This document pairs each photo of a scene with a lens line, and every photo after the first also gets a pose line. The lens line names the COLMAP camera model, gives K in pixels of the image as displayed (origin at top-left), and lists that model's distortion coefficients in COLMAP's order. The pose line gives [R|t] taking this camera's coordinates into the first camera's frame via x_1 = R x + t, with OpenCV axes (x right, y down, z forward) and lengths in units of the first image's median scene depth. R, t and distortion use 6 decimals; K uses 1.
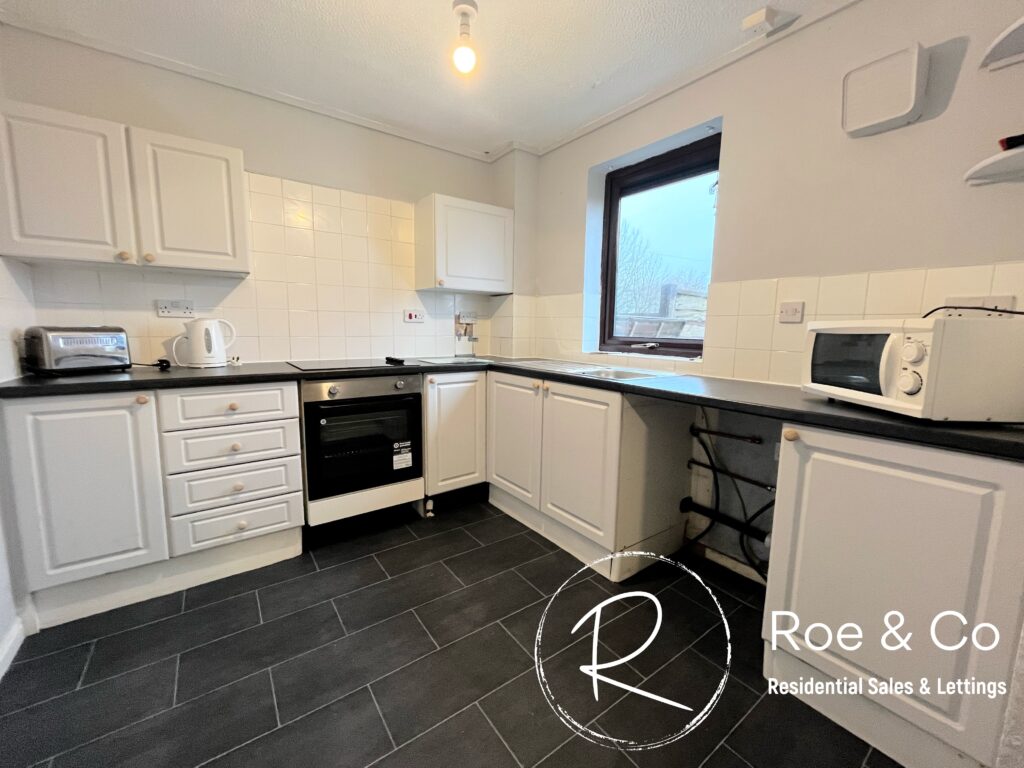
lens RADIAL K [[414.4, 0, 509.0], [0, 414.4, 379.8], [0, 0, 1]] dist [-0.002965, 0.000102]
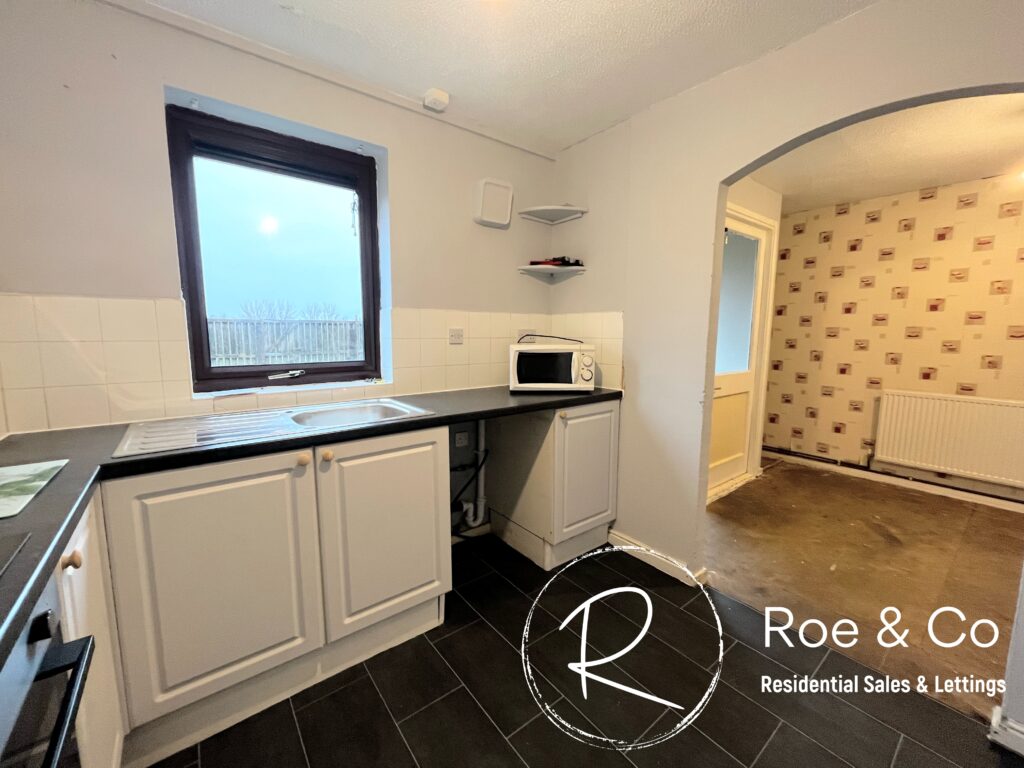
lens RADIAL K [[414.4, 0, 511.9], [0, 414.4, 381.6], [0, 0, 1]] dist [-0.002965, 0.000102]
pose [[-0.048680, -0.140629, 0.988865, -0.540233], [0.122192, 0.981764, 0.145634, -0.152704], [-0.991312, 0.127921, -0.030609, 0.698582]]
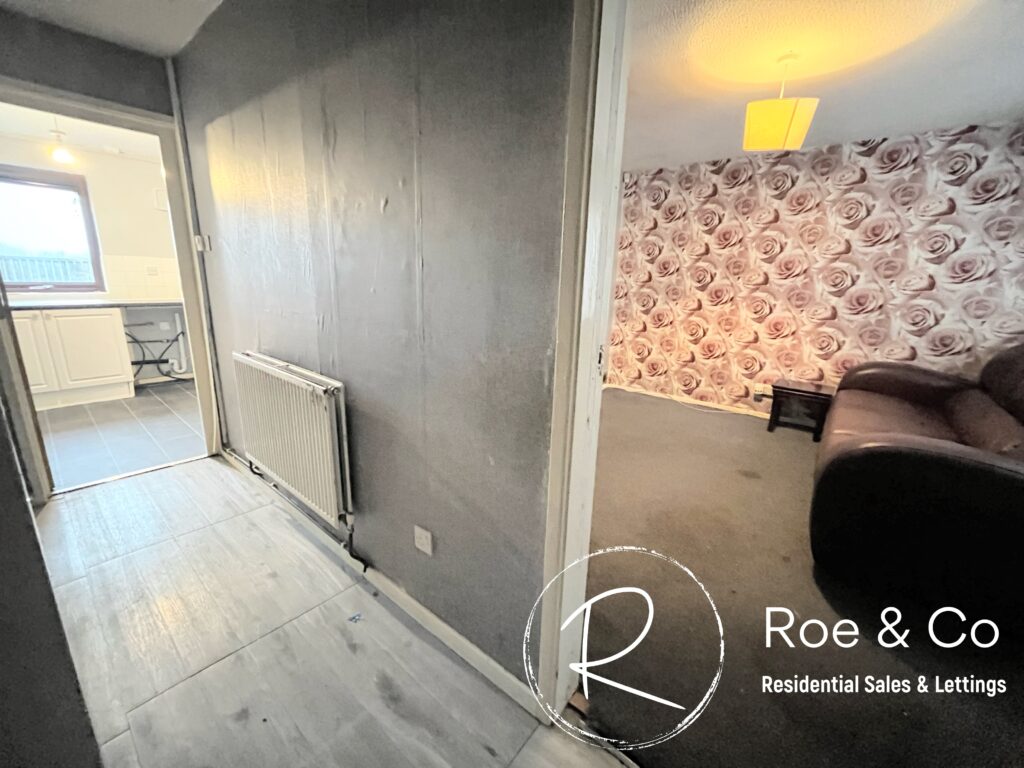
lens RADIAL K [[414.4, 0, 510.3], [0, 414.4, 378.1], [0, 0, 1]] dist [-0.002965, 0.000102]
pose [[-0.245326, -0.245861, 0.937746, -1.967462], [0.096004, 0.956390, 0.275865, -0.014603], [-0.964675, 0.157704, -0.211024, -0.413117]]
